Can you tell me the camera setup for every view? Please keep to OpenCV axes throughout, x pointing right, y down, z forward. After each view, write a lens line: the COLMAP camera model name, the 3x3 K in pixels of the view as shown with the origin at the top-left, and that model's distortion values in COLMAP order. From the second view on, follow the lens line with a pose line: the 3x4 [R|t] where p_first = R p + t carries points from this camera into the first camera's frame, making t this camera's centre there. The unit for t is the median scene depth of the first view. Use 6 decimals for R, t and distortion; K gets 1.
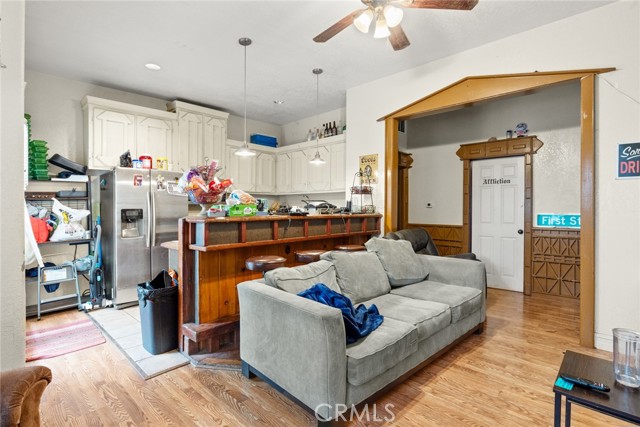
lens RADIAL K [[325.7, 0, 320.1], [0, 325.7, 210.7], [0, 0, 1]] dist [0.006087, 0.000626]
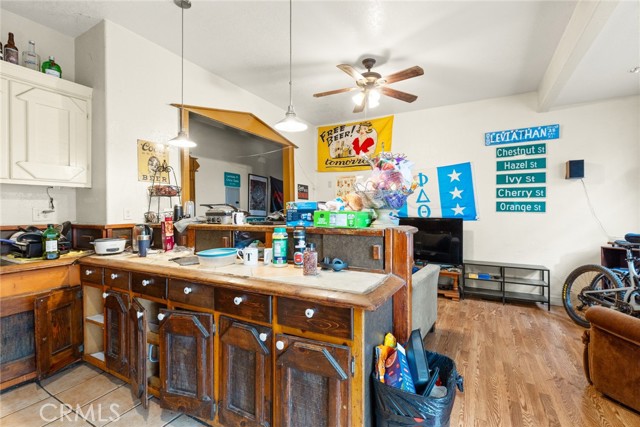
lens RADIAL K [[285.1, 0, 322.1], [0, 285.1, 211.9], [0, 0, 1]] dist [0.003724, 0.000257]
pose [[-0.258805, -0.000979, 0.965929, -0.600101], [0.010346, 0.999939, 0.003786, -0.015089], [-0.965874, 0.010974, -0.258779, 0.852545]]
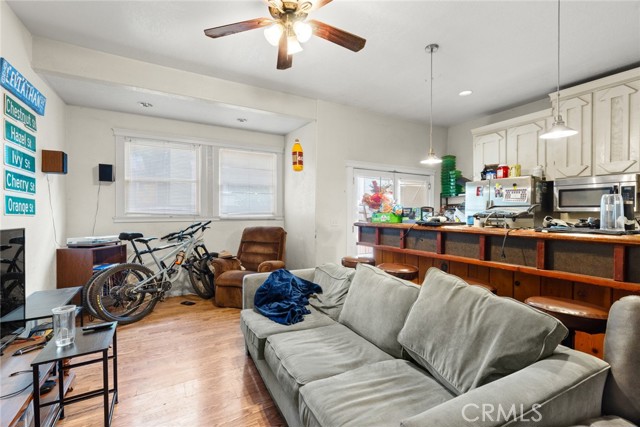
lens RADIAL K [[285.1, 0, 323.6], [0, 285.1, 212.7], [0, 0, 1]] dist [0.003724, 0.000257]
pose [[-0.270457, 0.003051, -0.962727, 0.550416], [-0.008178, 0.999952, 0.005467, -0.015755], [0.962697, 0.009352, -0.270419, 0.725618]]
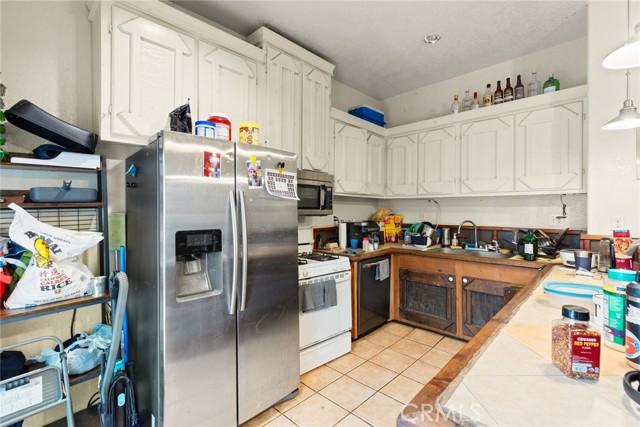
lens RADIAL K [[285.1, 0, 317.3], [0, 285.1, 213.2], [0, 0, 1]] dist [0.003724, 0.000257]
pose [[0.999981, 0.005548, -0.002626, -0.405679], [-0.005533, 0.999969, 0.005549, -0.030311], [0.002657, -0.005534, 0.999981, 0.601809]]
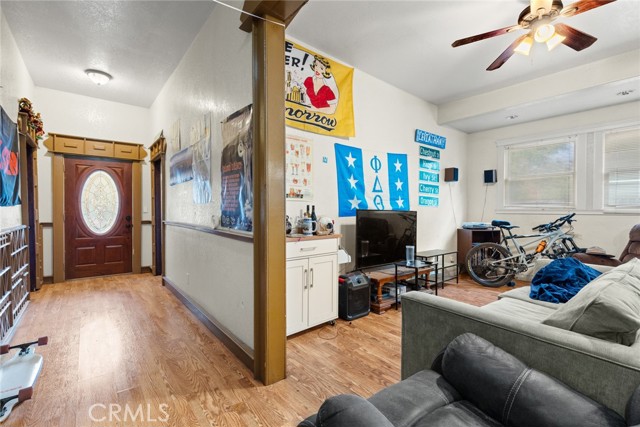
lens RADIAL K [[285.1, 0, 319.2], [0, 285.1, 213.3], [0, 0, 1]] dist [0.003724, 0.000257]
pose [[-0.993241, -0.008948, 0.115723, 0.445687], [-0.006755, 0.999790, 0.019335, 0.006906], [-0.115871, 0.018423, -0.993093, 1.117850]]
